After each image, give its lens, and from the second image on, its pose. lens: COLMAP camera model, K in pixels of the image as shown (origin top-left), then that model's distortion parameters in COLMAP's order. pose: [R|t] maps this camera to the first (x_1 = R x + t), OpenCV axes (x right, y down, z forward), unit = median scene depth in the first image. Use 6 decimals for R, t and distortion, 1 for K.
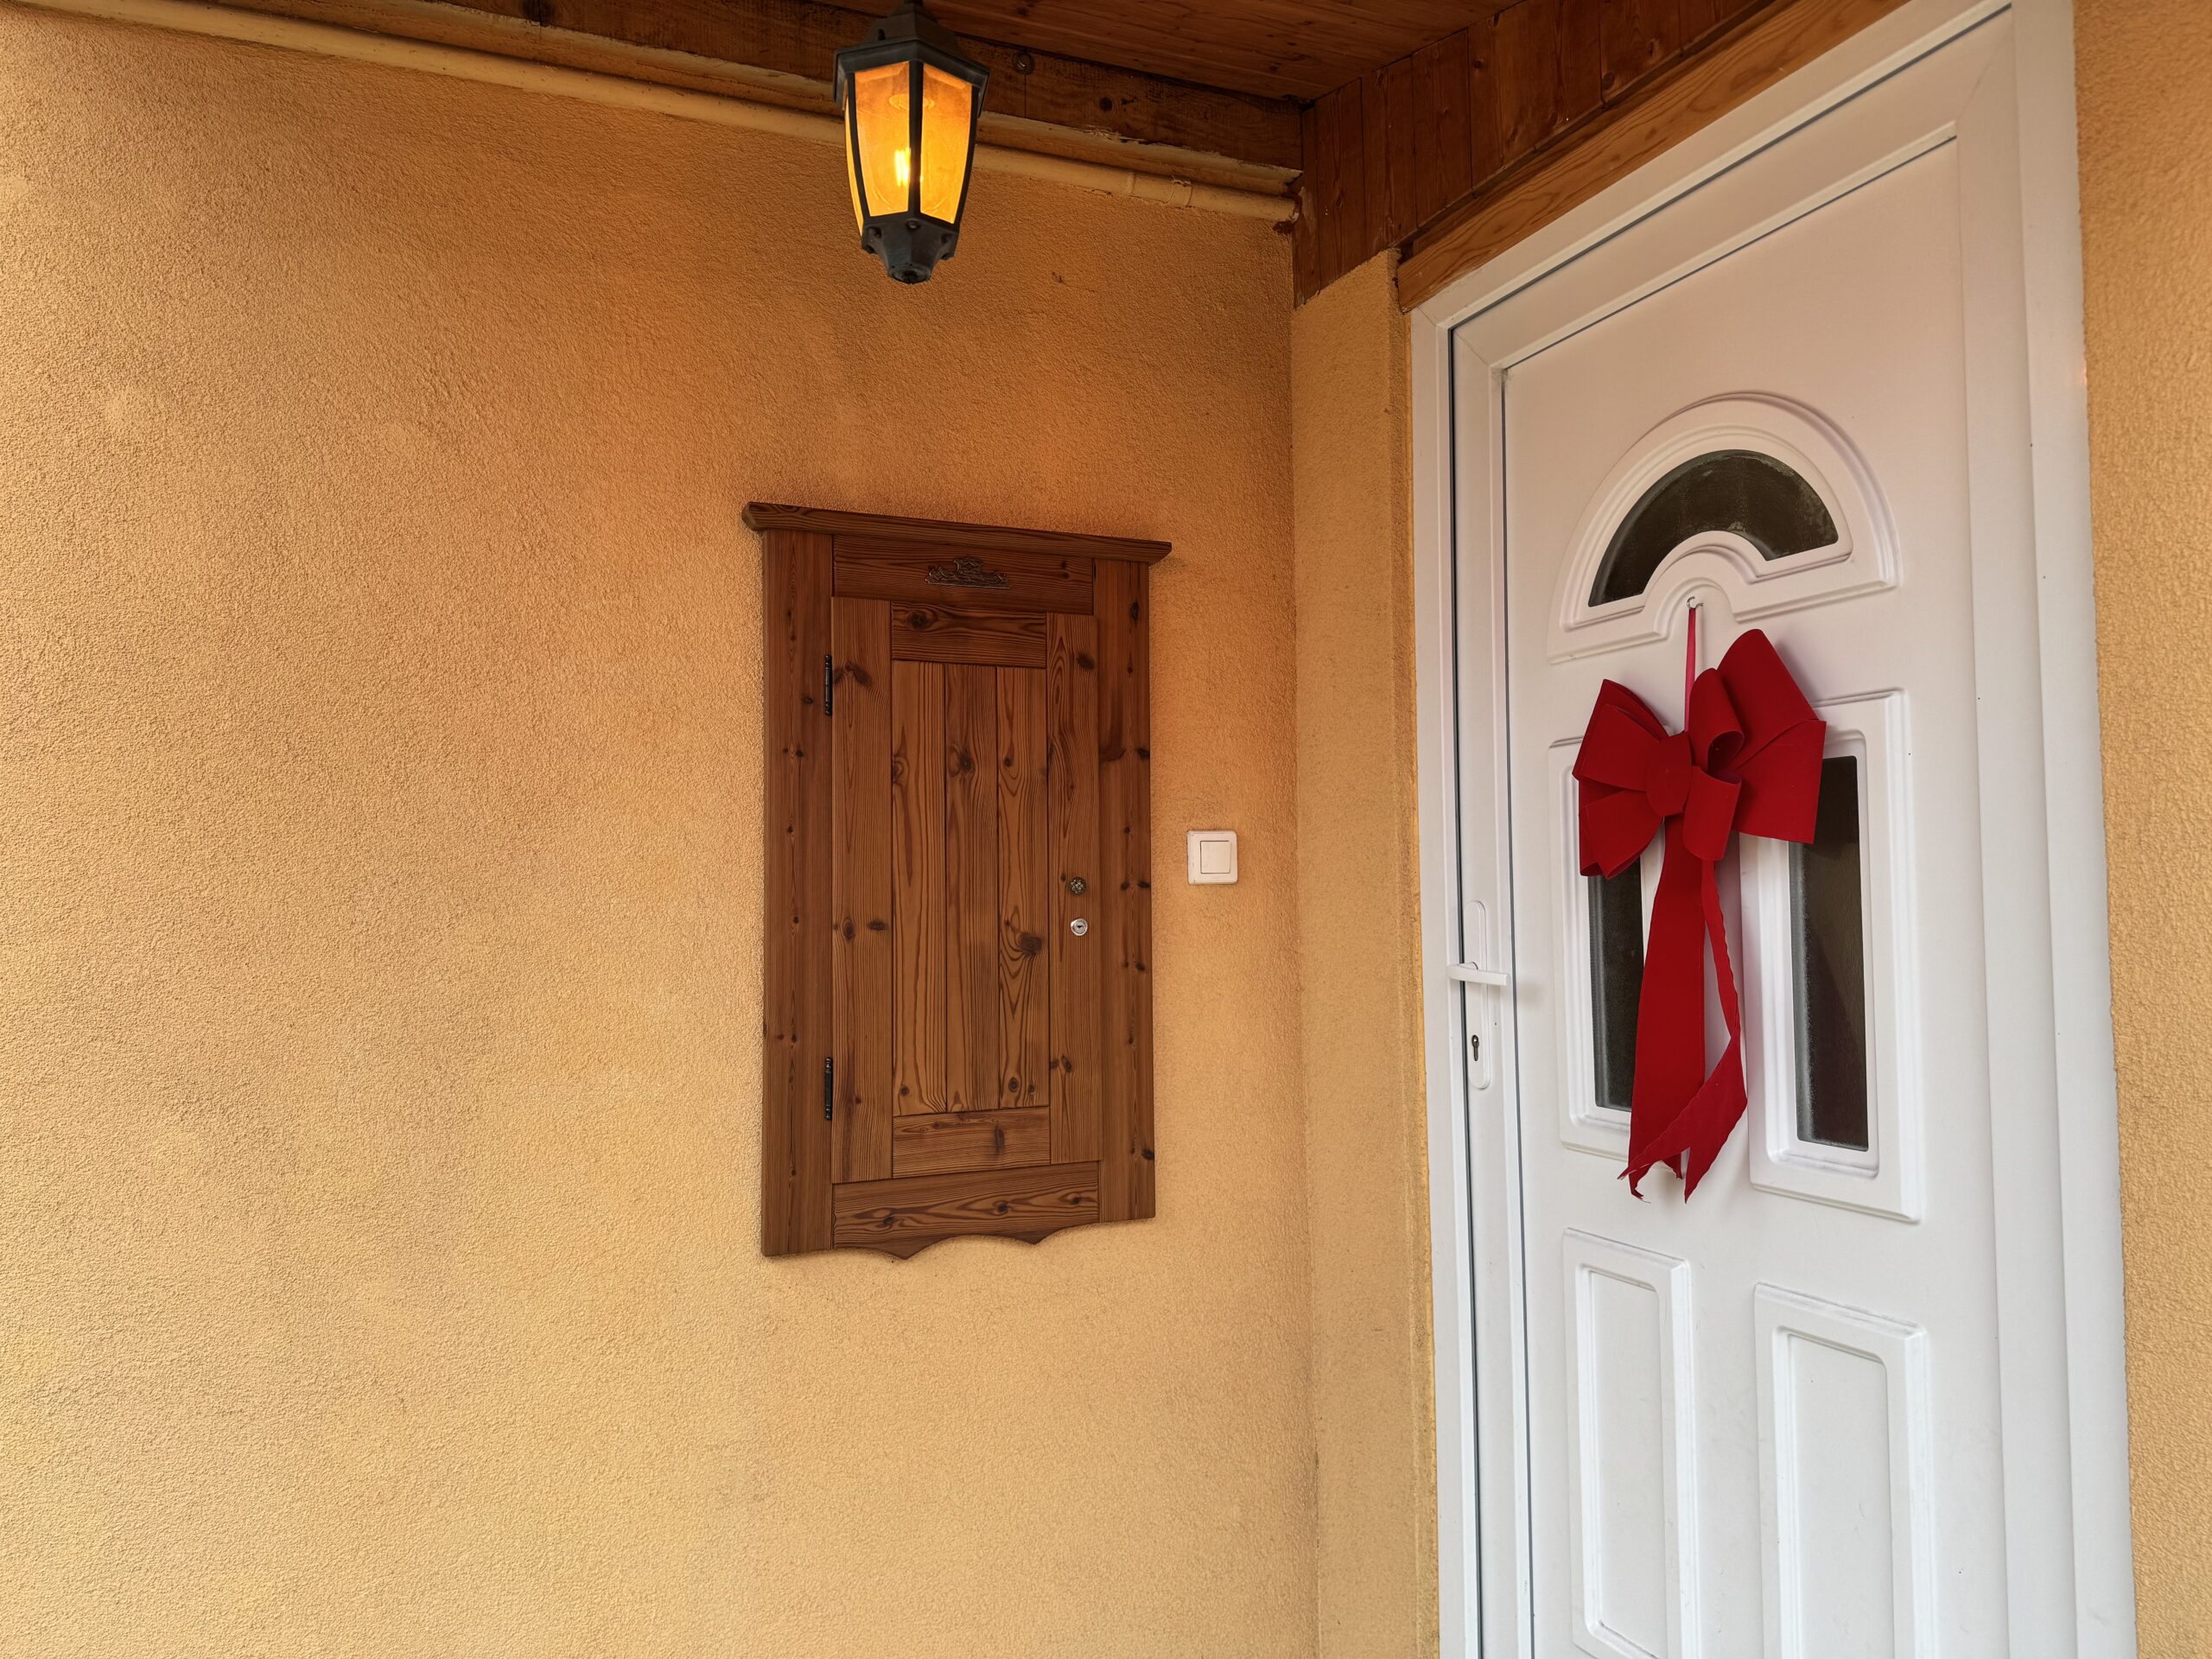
lens RADIAL K [[1497.7, 0, 1106.0], [0, 1497.7, 829.5], [0, 0, 1]] dist [0.058905, -0.091009]
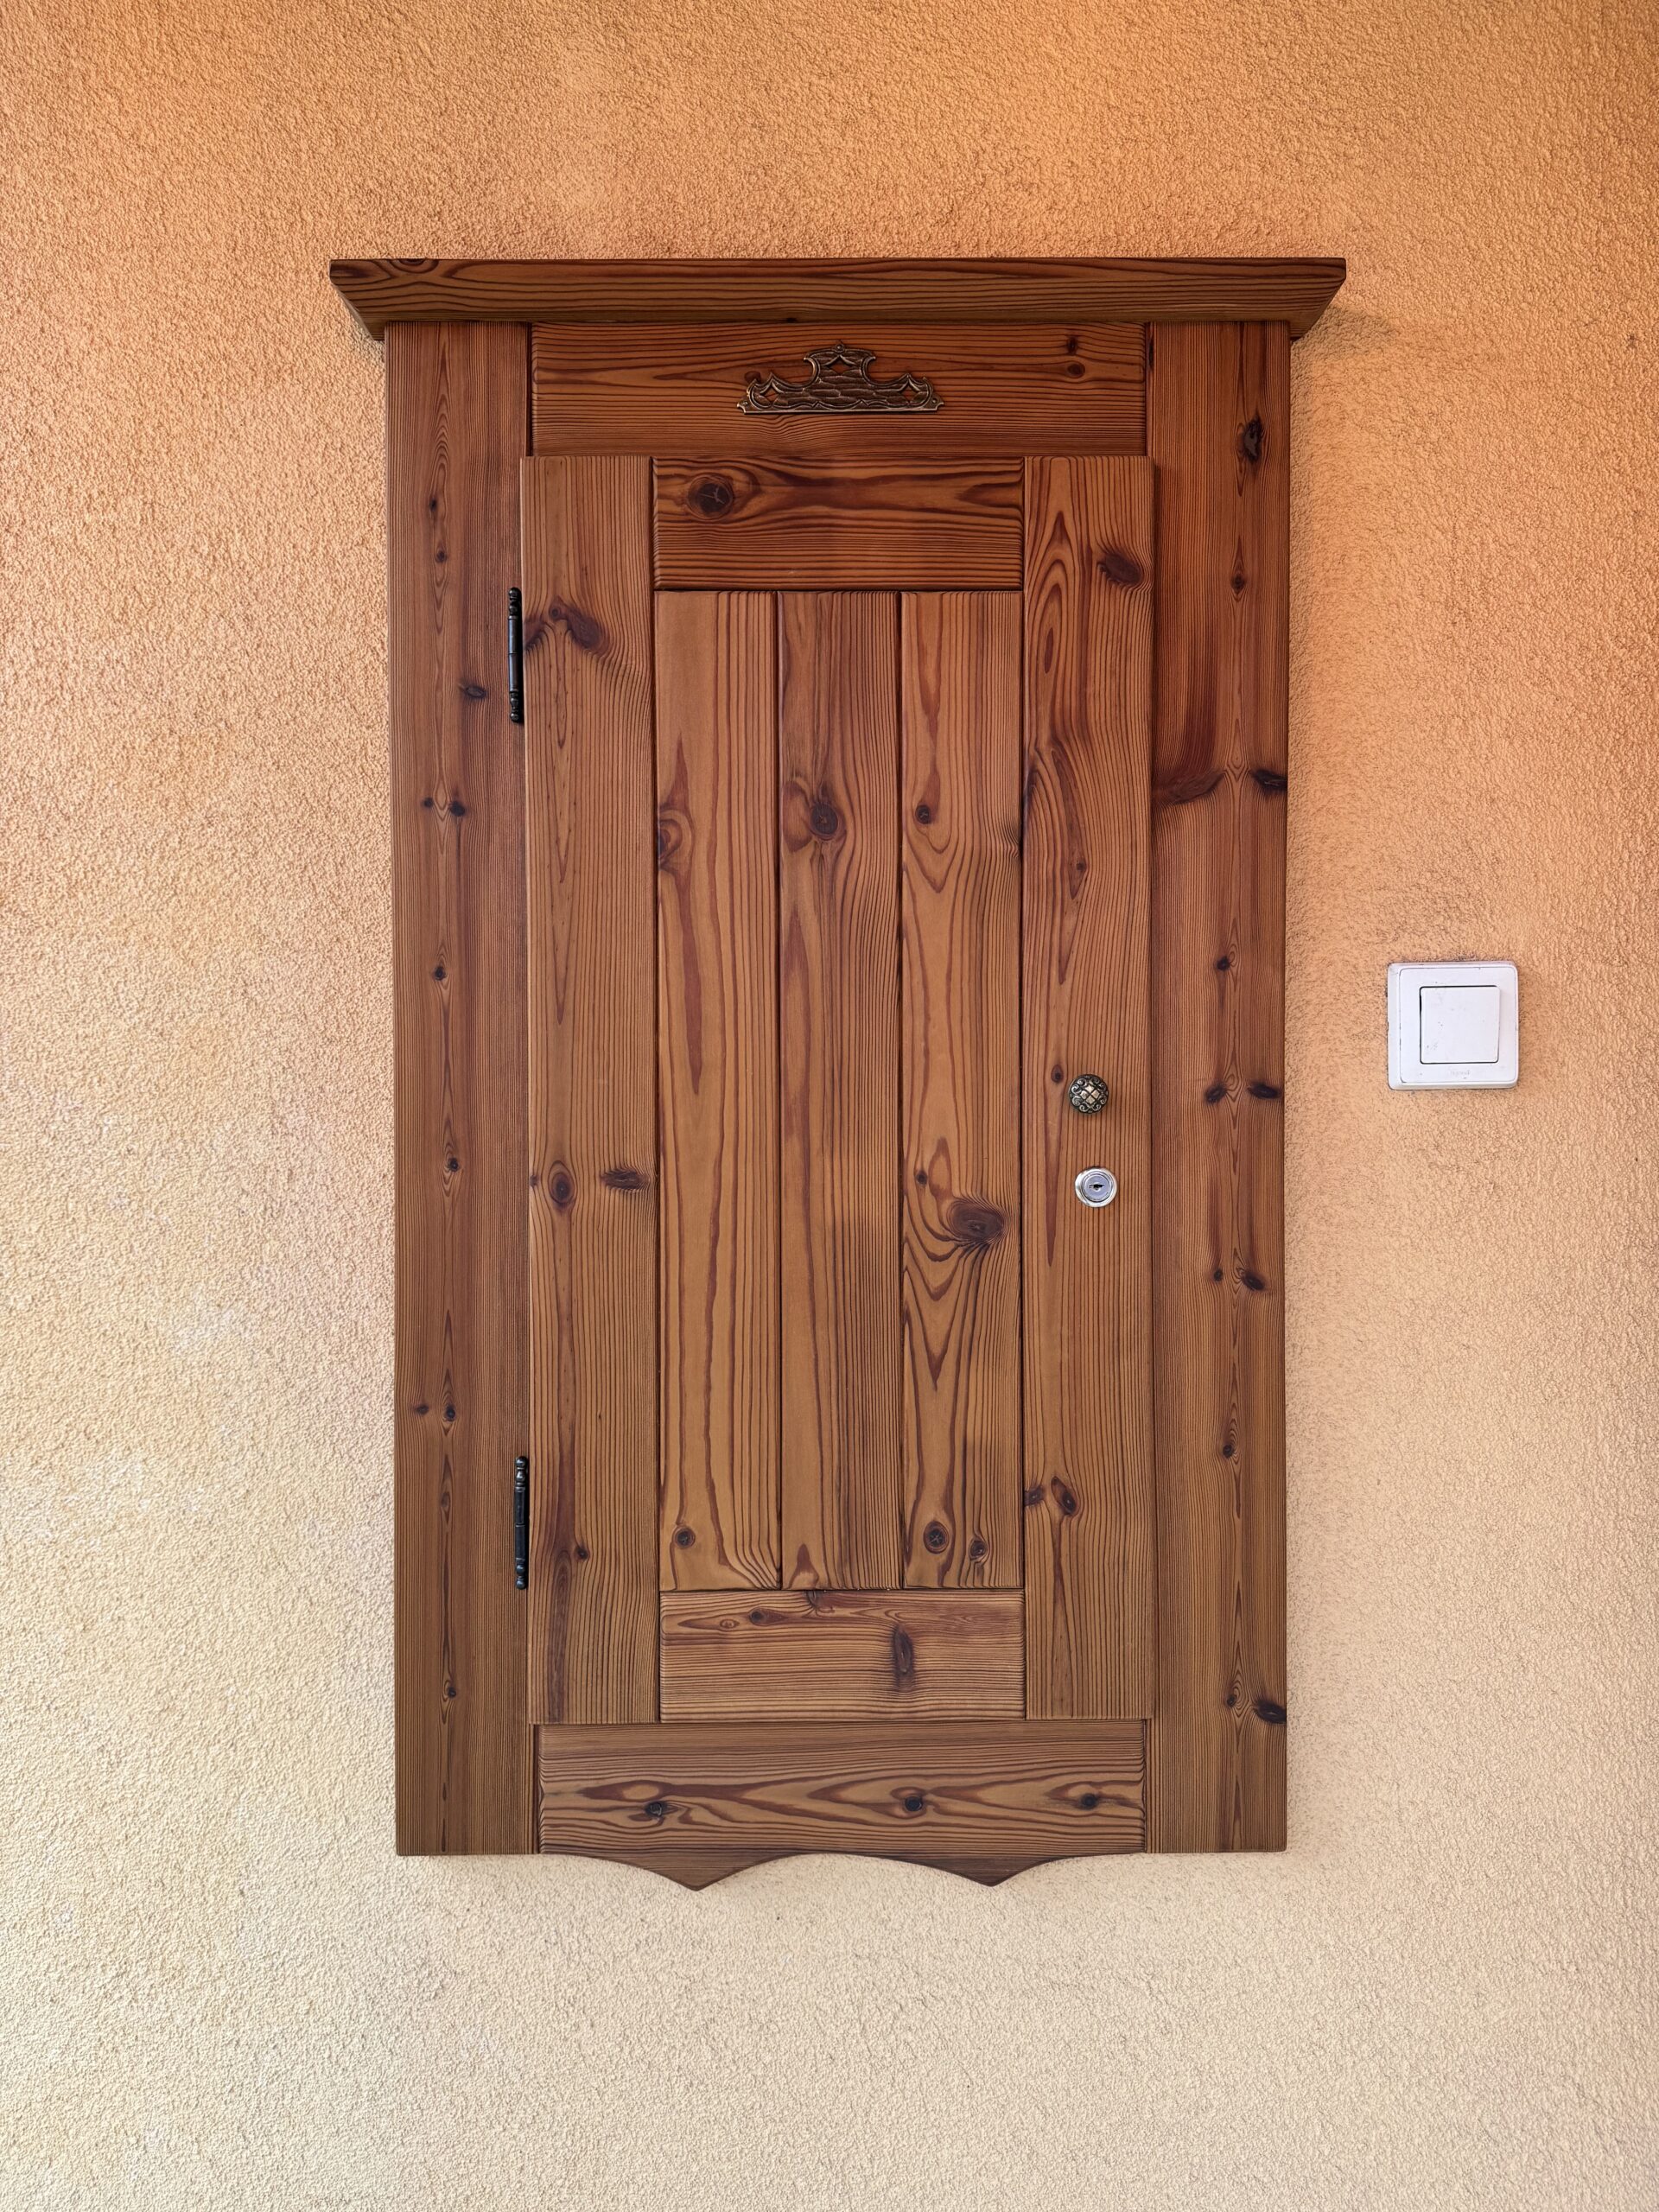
lens RADIAL K [[1497.7, 0, 829.5], [0, 1497.7, 1106.0], [0, 0, 1]] dist [0.058905, -0.091009]
pose [[0.920716, 0.013206, -0.390009, 0.082798], [0.013188, 0.997803, 0.064920, 0.012301], [0.390010, -0.064916, 0.918520, 0.587374]]
